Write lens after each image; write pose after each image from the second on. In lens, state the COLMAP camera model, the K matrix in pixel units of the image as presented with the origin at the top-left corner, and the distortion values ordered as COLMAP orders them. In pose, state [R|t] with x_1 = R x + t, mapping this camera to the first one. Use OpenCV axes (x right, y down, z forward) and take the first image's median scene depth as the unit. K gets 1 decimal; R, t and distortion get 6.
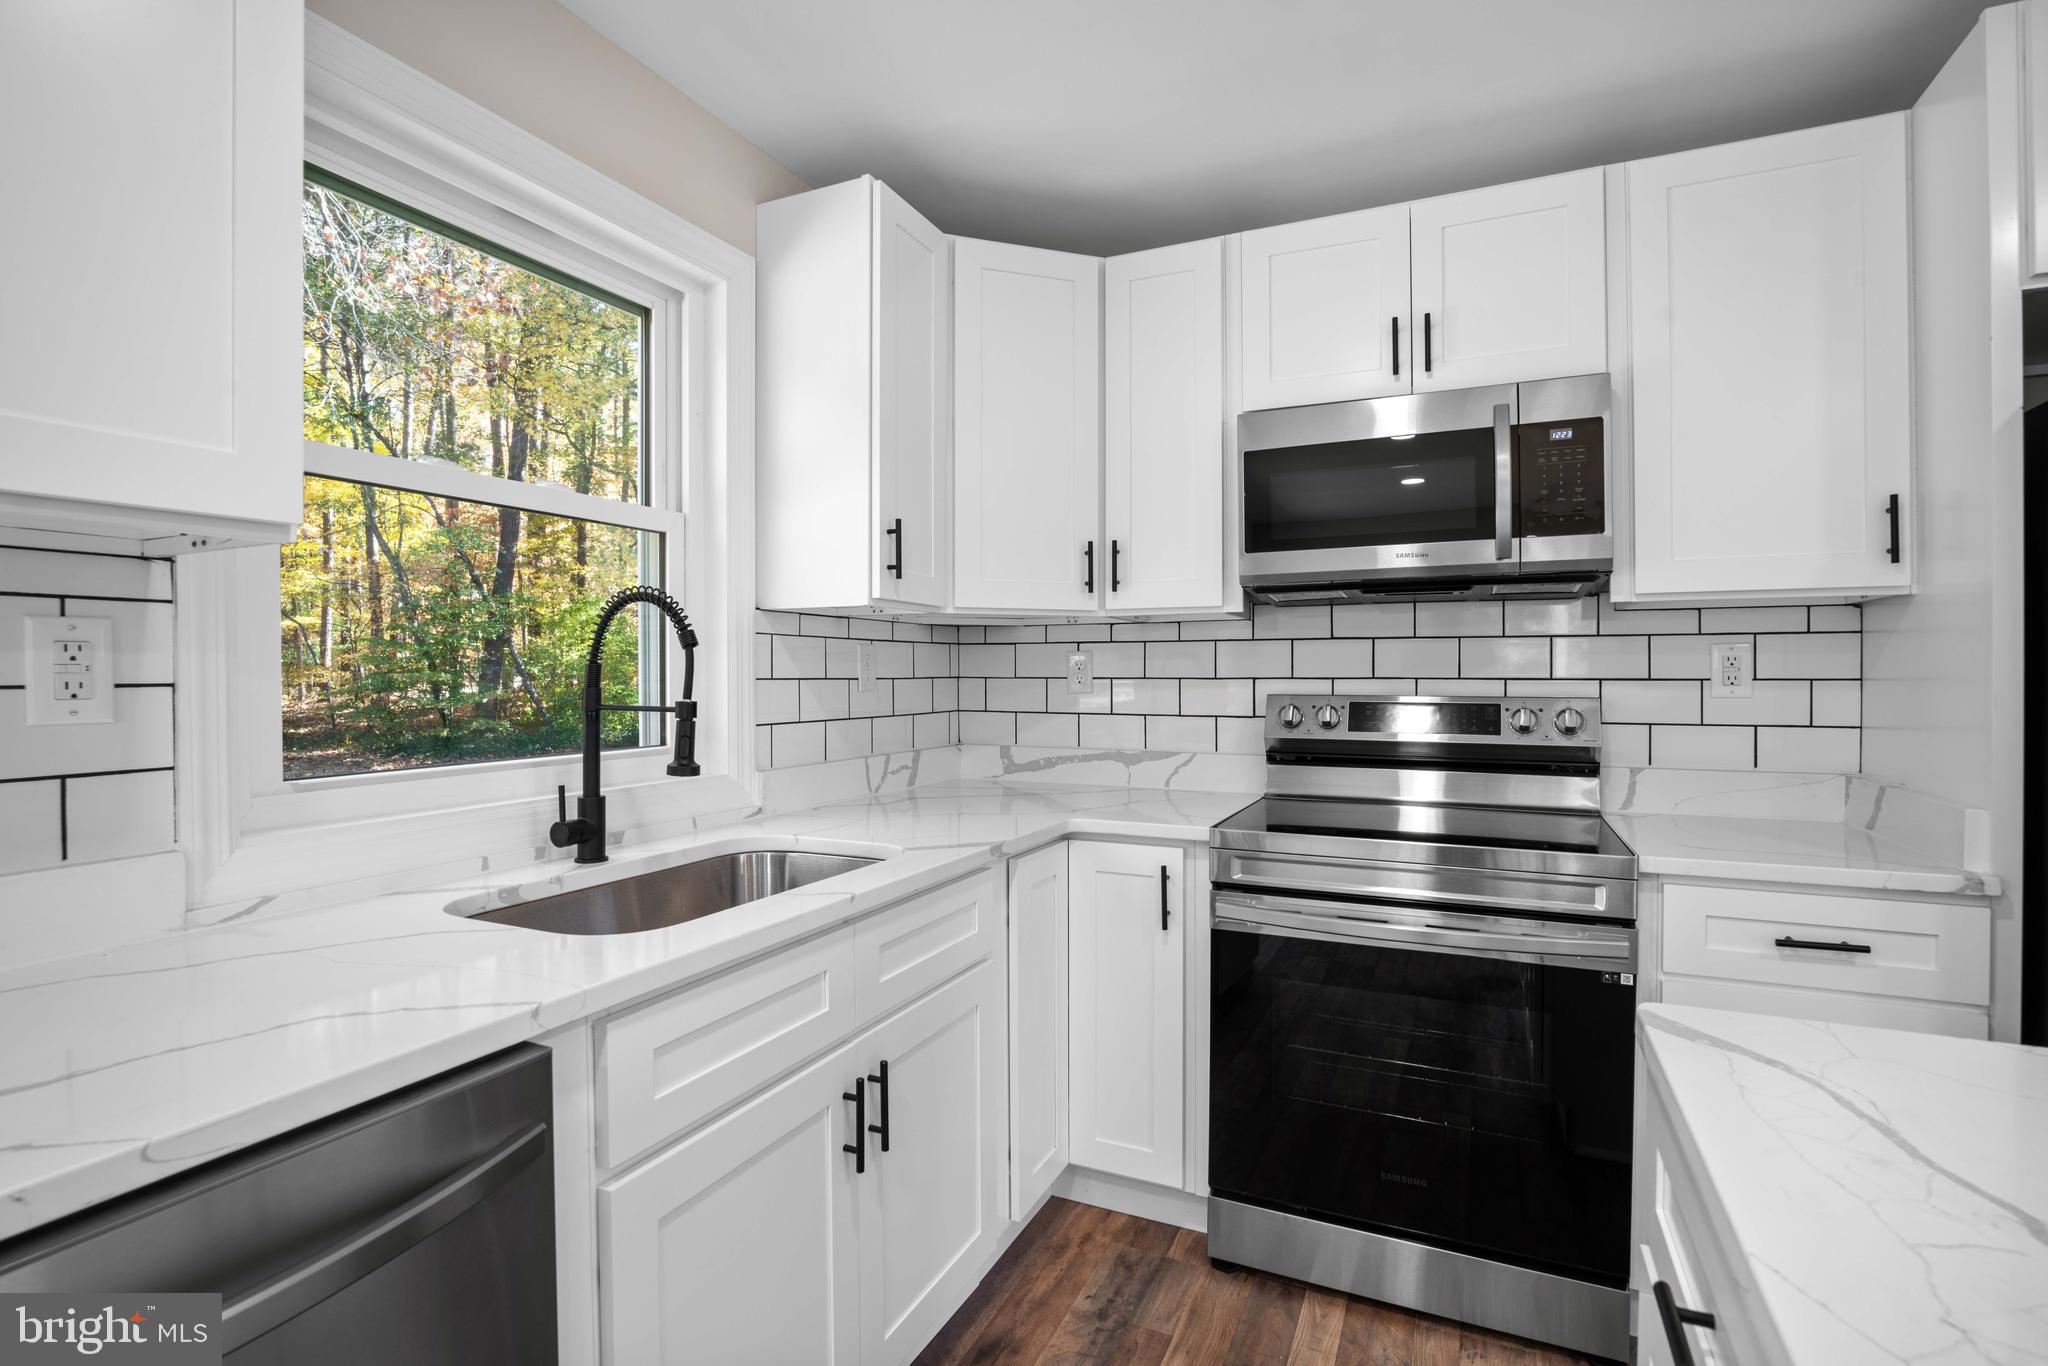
lens RADIAL K [[964.3, 0, 1022.7], [0, 964.3, 678.7], [0, 0, 1]] dist [-0.029407, 0.000706]
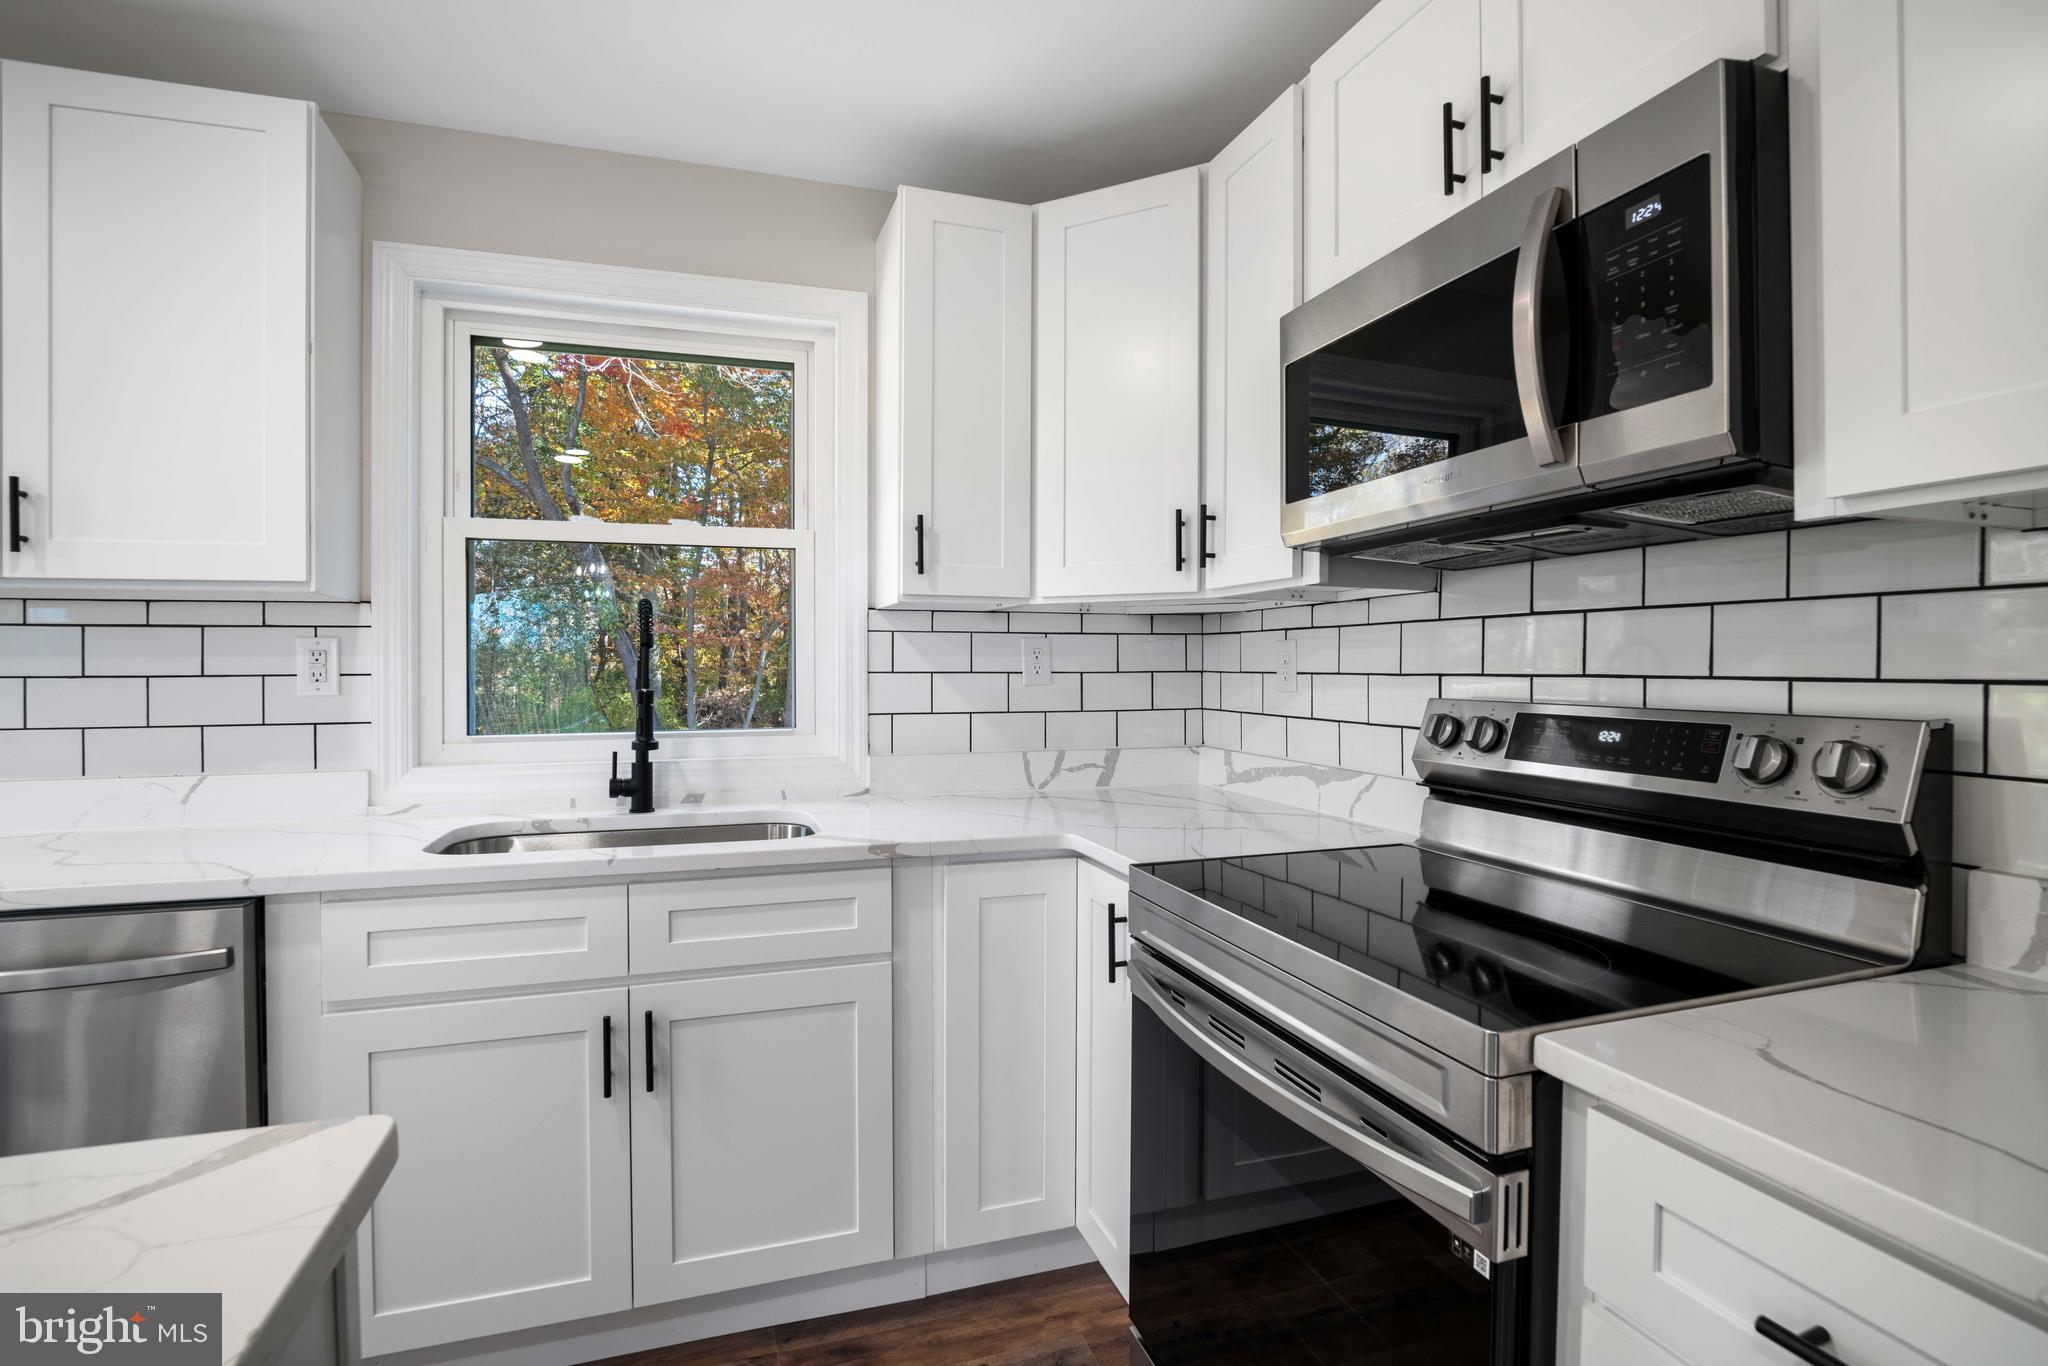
lens RADIAL K [[964.4, 0, 1009.7], [0, 964.4, 674.1], [0, 0, 1]] dist [-0.024887, 0.000279]
pose [[0.685171, 0.006094, -0.728357, 0.648734], [-0.003393, 0.999981, 0.005175, -0.004088], [0.728374, -0.001074, 0.685179, 0.359411]]
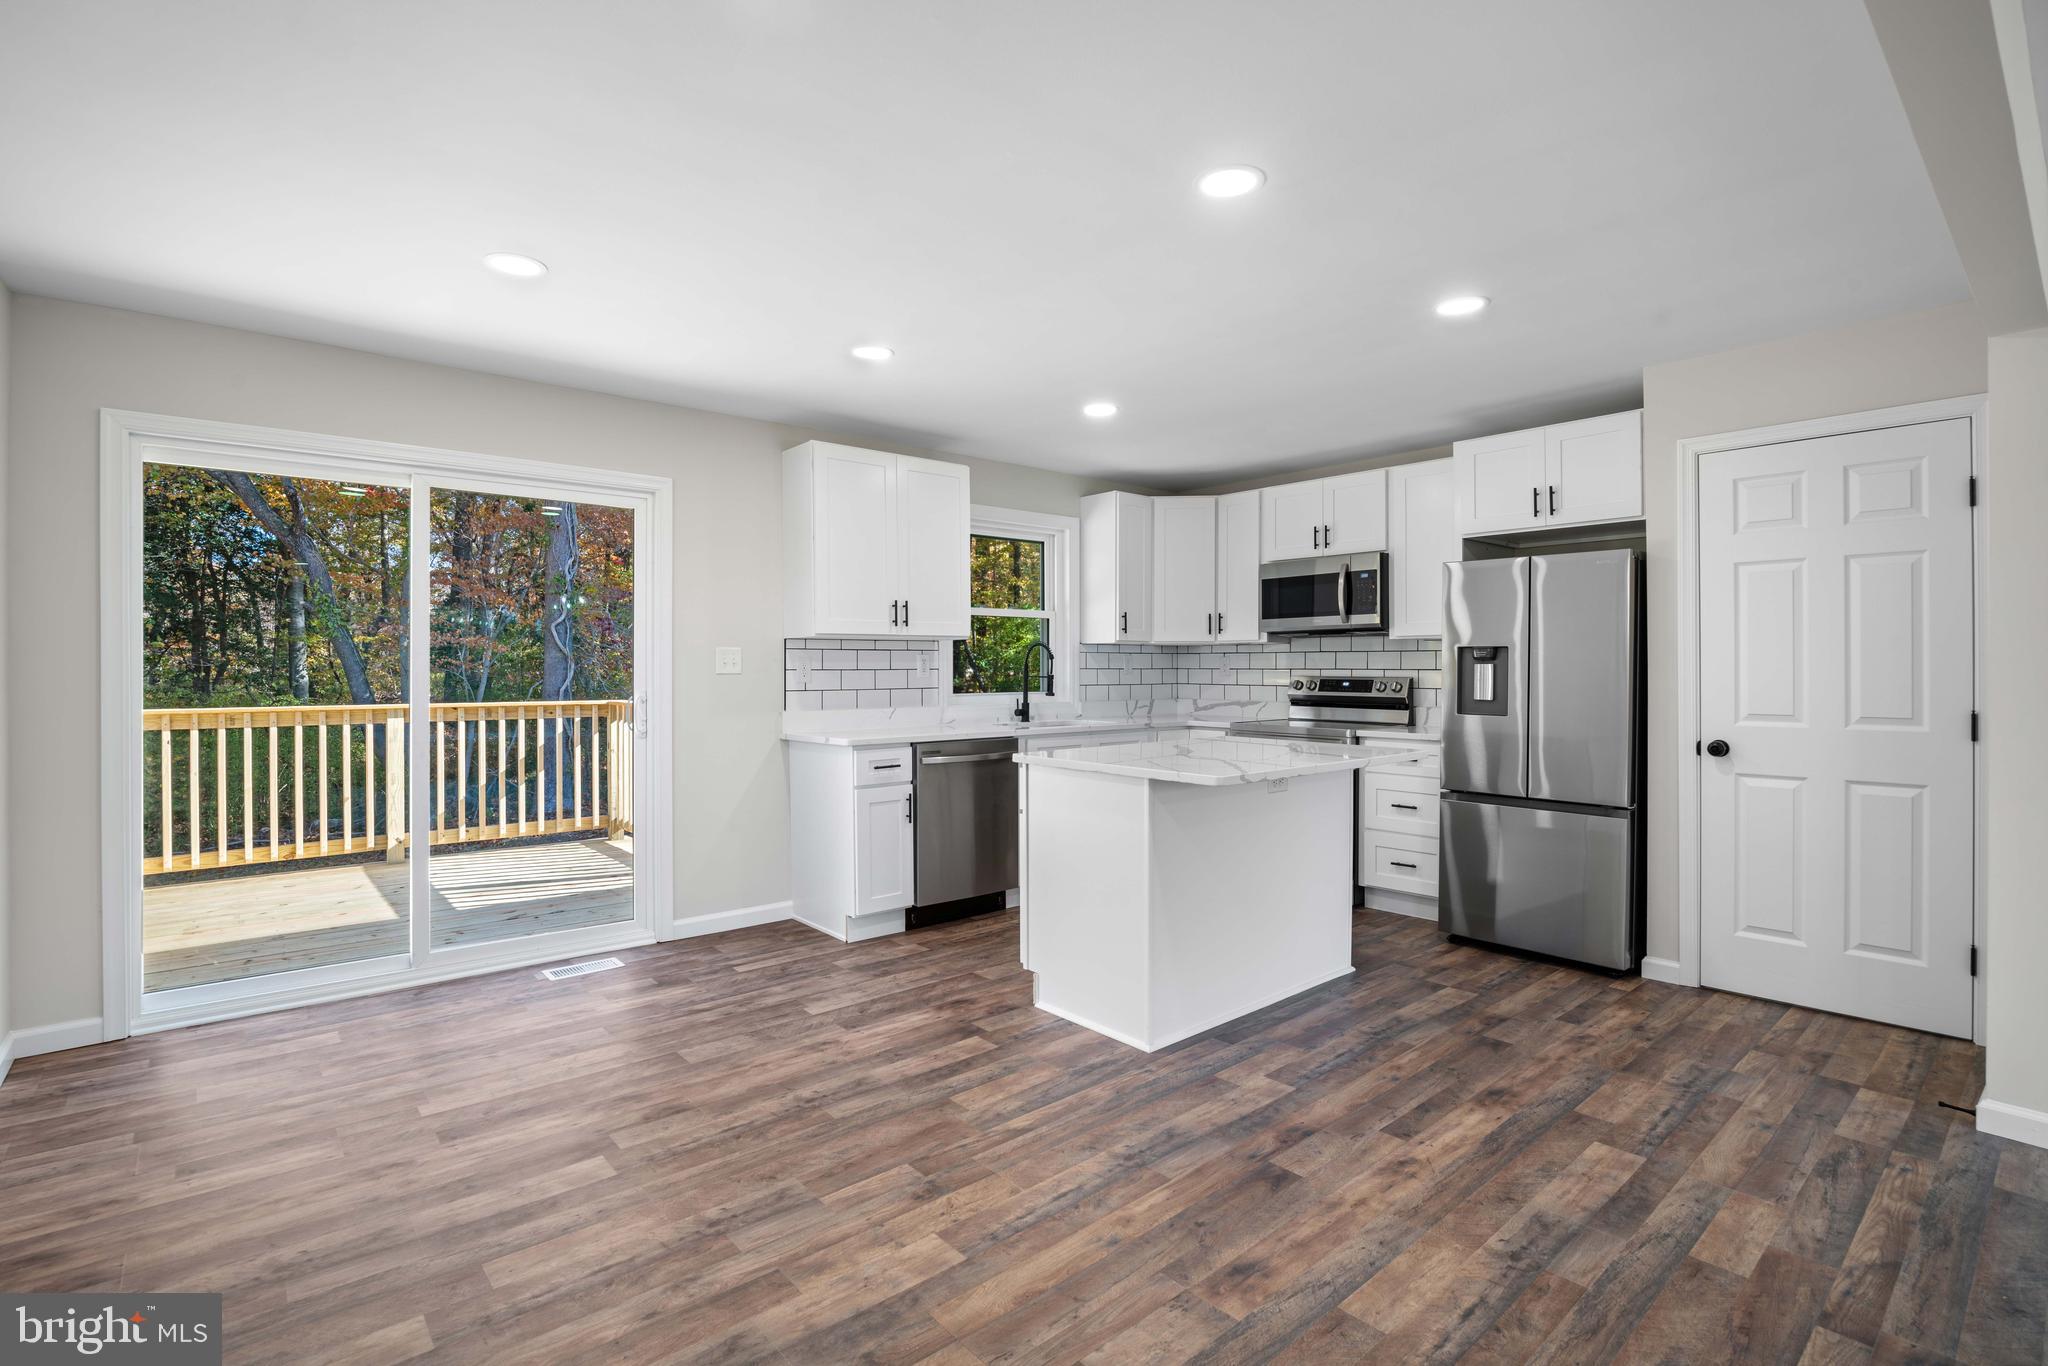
lens RADIAL K [[959.8, 0, 1021.3], [0, 959.8, 669.6], [0, 0, 1]] dist [-0.025261, 0.000390]
pose [[0.910874, 0.002534, -0.412677, 0.725463], [-0.003400, 0.999993, -0.001363, 0.007525], [0.412670, 0.002645, 0.910877, -1.623699]]
